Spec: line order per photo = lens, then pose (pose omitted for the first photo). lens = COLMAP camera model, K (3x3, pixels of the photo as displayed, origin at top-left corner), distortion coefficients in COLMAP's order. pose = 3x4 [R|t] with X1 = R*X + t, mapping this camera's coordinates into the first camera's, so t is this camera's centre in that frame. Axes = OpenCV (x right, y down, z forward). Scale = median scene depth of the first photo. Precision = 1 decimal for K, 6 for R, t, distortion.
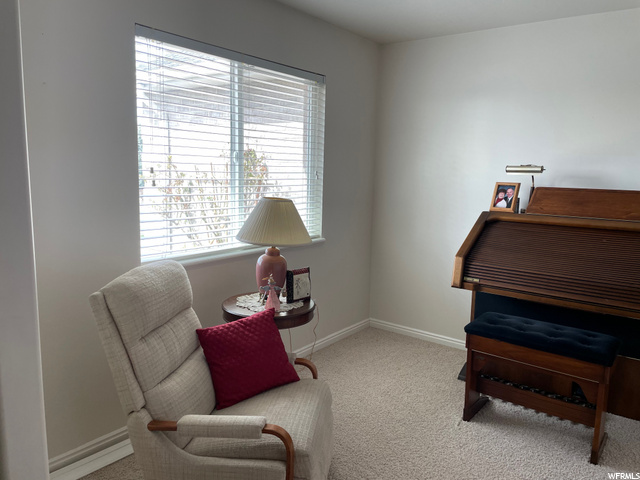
lens RADIAL K [[477.1, 0, 320.0], [0, 477.1, 240.0], [0, 0, 1]] dist [-0.050387, -0.002893]
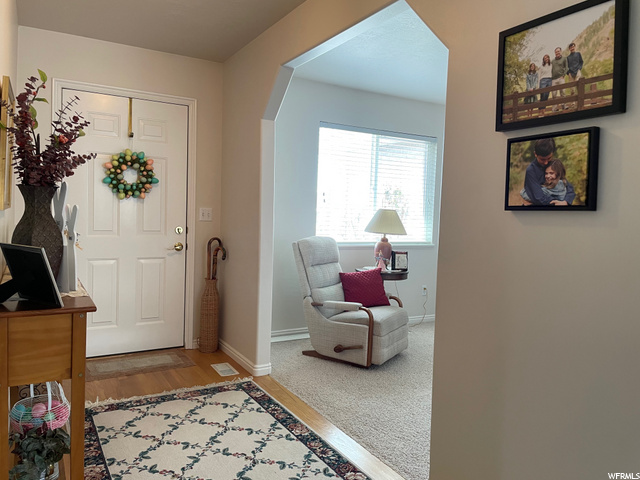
lens RADIAL K [[483.6, 0, 325.2], [0, 483.6, 223.3], [0, 0, 1]] dist [0.086348, -0.111376]
pose [[0.934402, 0.025718, -0.355292, 0.367897], [-0.068657, 0.991692, -0.108780, 0.191981], [0.349542, 0.126037, 0.928404, -0.849709]]
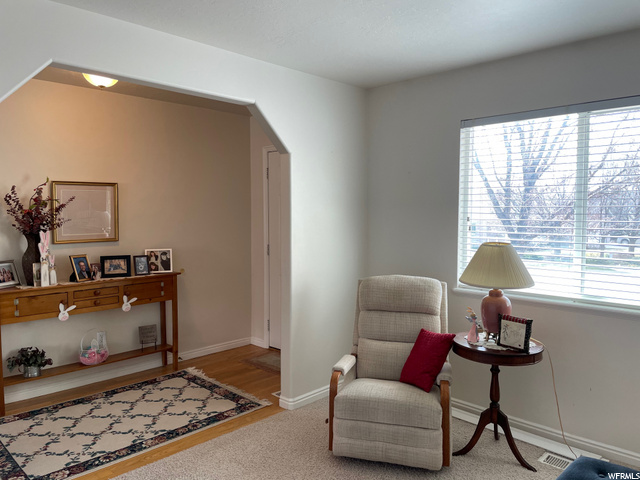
lens RADIAL K [[483.6, 0, 325.2], [0, 483.6, 223.3], [0, 0, 1]] dist [0.086348, -0.111376]
pose [[-0.103781, 0.012652, -0.994520, 1.158846], [-0.139421, 0.989861, 0.027142, -0.121857], [0.984780, 0.141474, -0.100964, 0.761465]]
